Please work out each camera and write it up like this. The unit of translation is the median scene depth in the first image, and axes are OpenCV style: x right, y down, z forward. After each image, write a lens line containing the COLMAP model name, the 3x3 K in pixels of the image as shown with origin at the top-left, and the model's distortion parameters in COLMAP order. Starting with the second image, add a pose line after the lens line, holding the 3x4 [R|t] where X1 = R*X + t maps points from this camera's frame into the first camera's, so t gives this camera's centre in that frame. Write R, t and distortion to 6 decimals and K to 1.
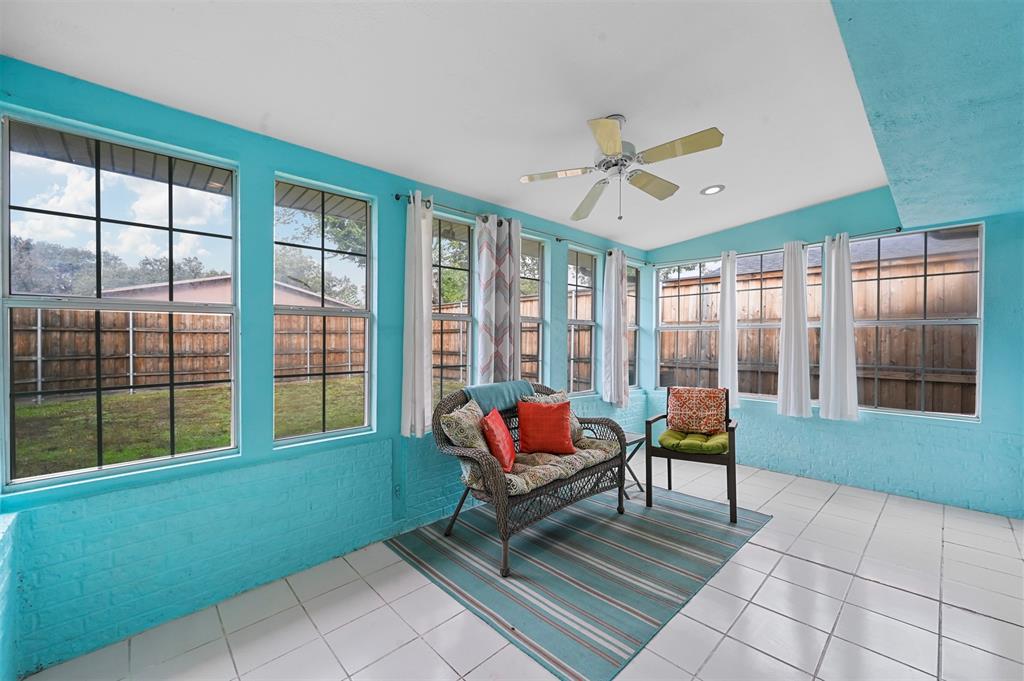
lens RADIAL K [[402.5, 0, 511.0], [0, 402.5, 341.5], [0, 0, 1]] dist [0.000087, 0.000025]
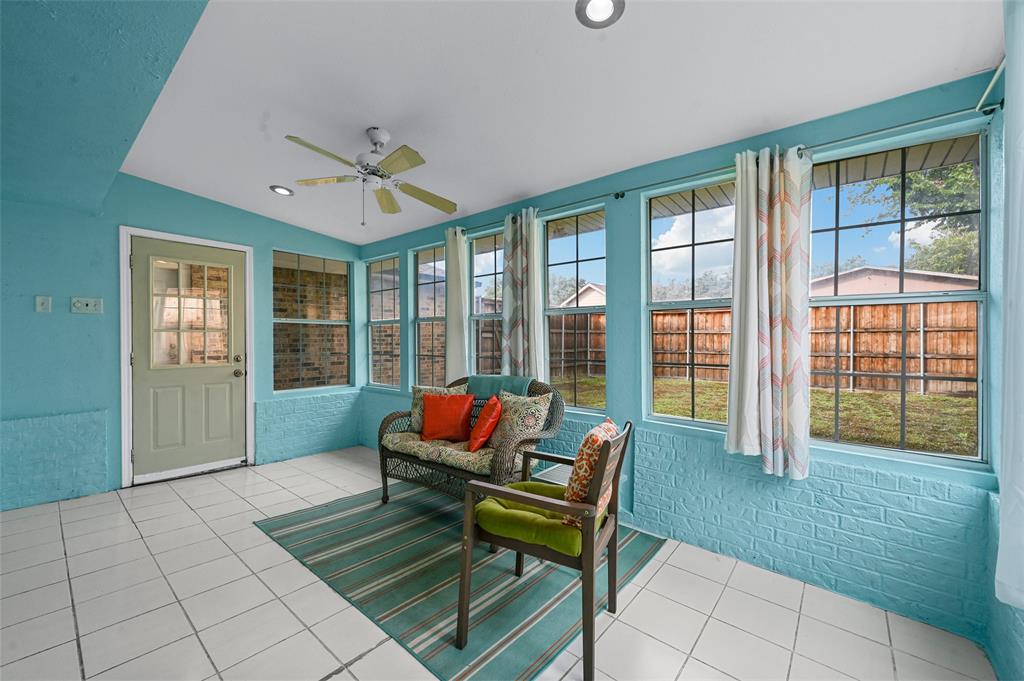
lens RADIAL K [[402.5, 0, 511.0], [0, 402.5, 341.5], [0, 0, 1]] dist [0.000087, 0.000025]
pose [[0.123792, 0.004803, -0.992297, 0.332940], [-0.010614, 0.999937, 0.003516, 0.003784], [0.992251, 0.010097, 0.123835, 0.293948]]
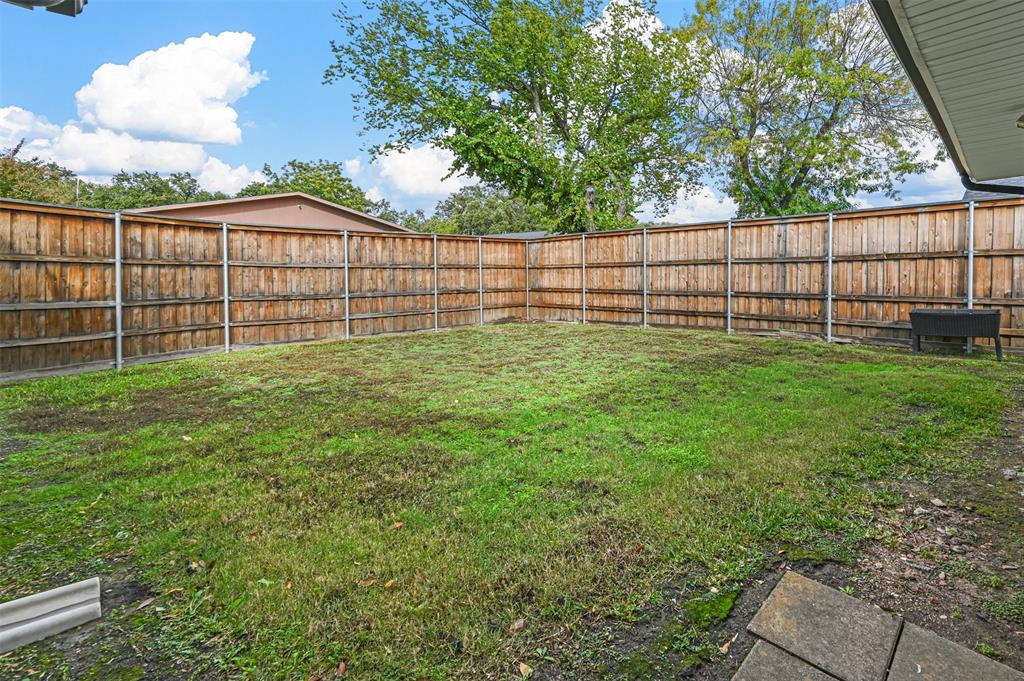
lens RADIAL K [[475.2, 0, 603.4], [0, 475.2, 278.1], [0, 0, 1]] dist [0.002684, 0.000374]
pose [[0.995214, -0.006461, 0.097510, -0.391606], [0.006839, 0.999970, -0.003546, 0.005839], [-0.097484, 0.004196, 0.995228, 0.083244]]
